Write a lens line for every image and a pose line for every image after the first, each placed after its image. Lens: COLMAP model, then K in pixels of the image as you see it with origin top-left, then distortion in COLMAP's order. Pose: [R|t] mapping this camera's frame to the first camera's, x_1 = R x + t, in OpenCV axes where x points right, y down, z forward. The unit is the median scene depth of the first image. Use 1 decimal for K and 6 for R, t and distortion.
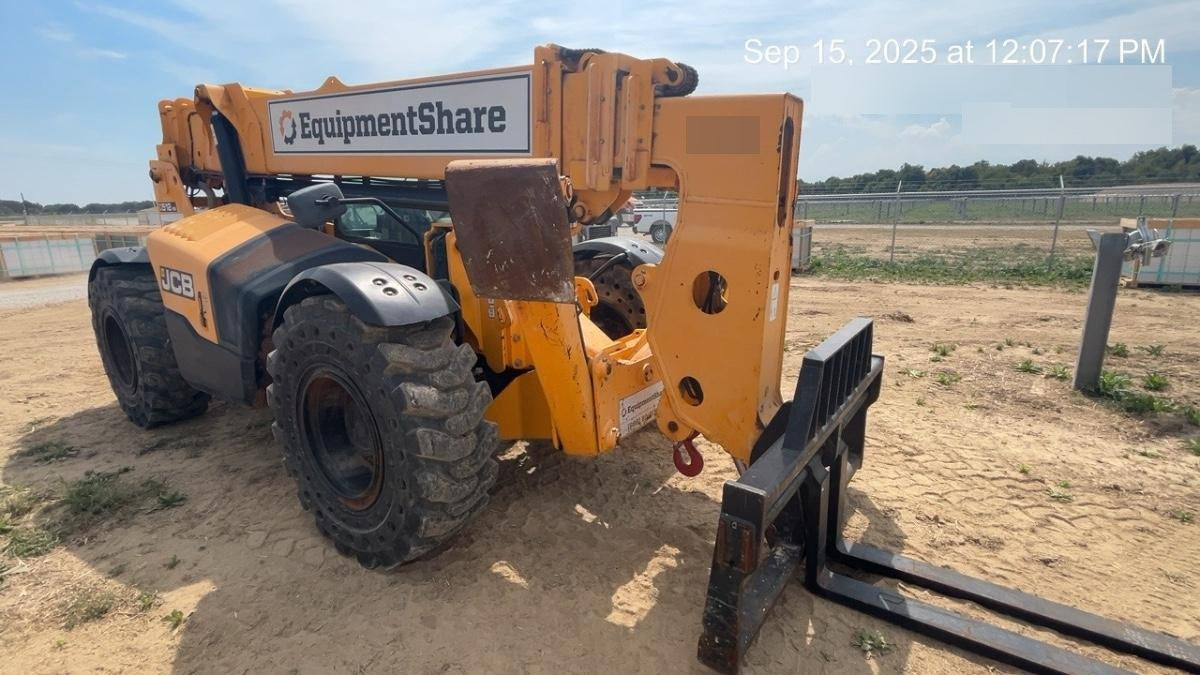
lens RADIAL K [[560.2, 0, 603.5], [0, 560.2, 327.8], [0, 0, 1]] dist [0.000045, 0.003957]
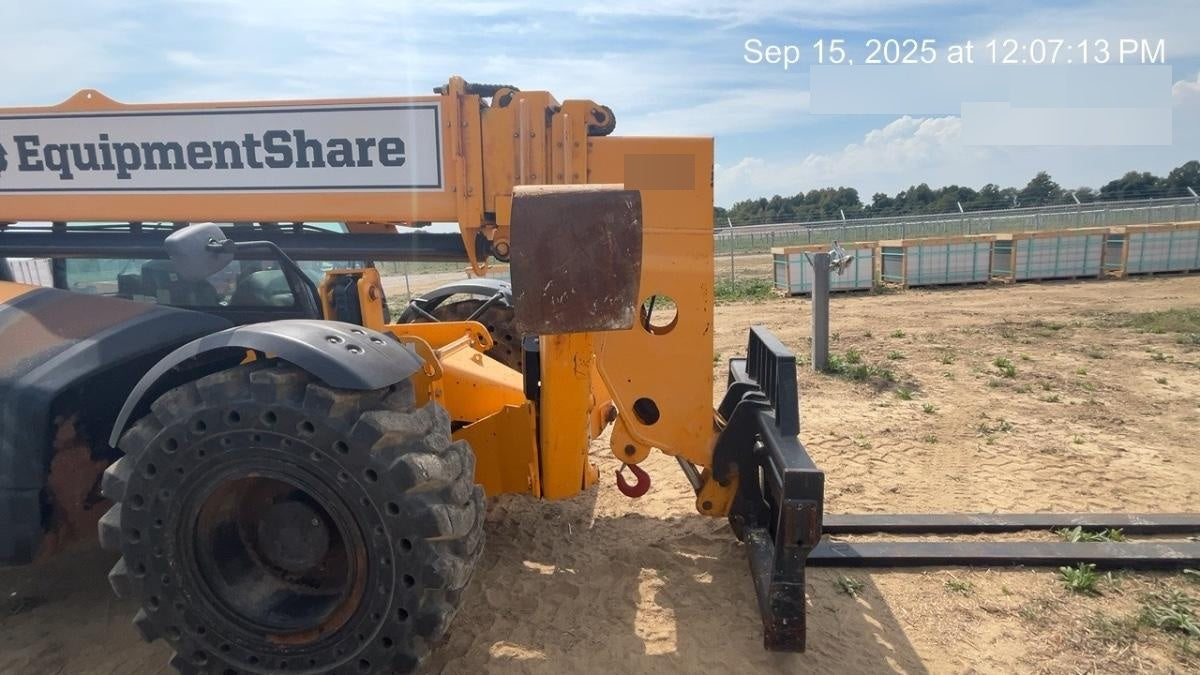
lens RADIAL K [[560.2, 0, 593.3], [0, 560.2, 328.5], [0, 0, 1]] dist [0.000045, 0.003957]
pose [[0.877558, -0.107586, 0.467244, -0.336553], [0.146675, 0.988021, -0.047979, -0.003311], [-0.456485, 0.110637, 0.882825, 0.088198]]
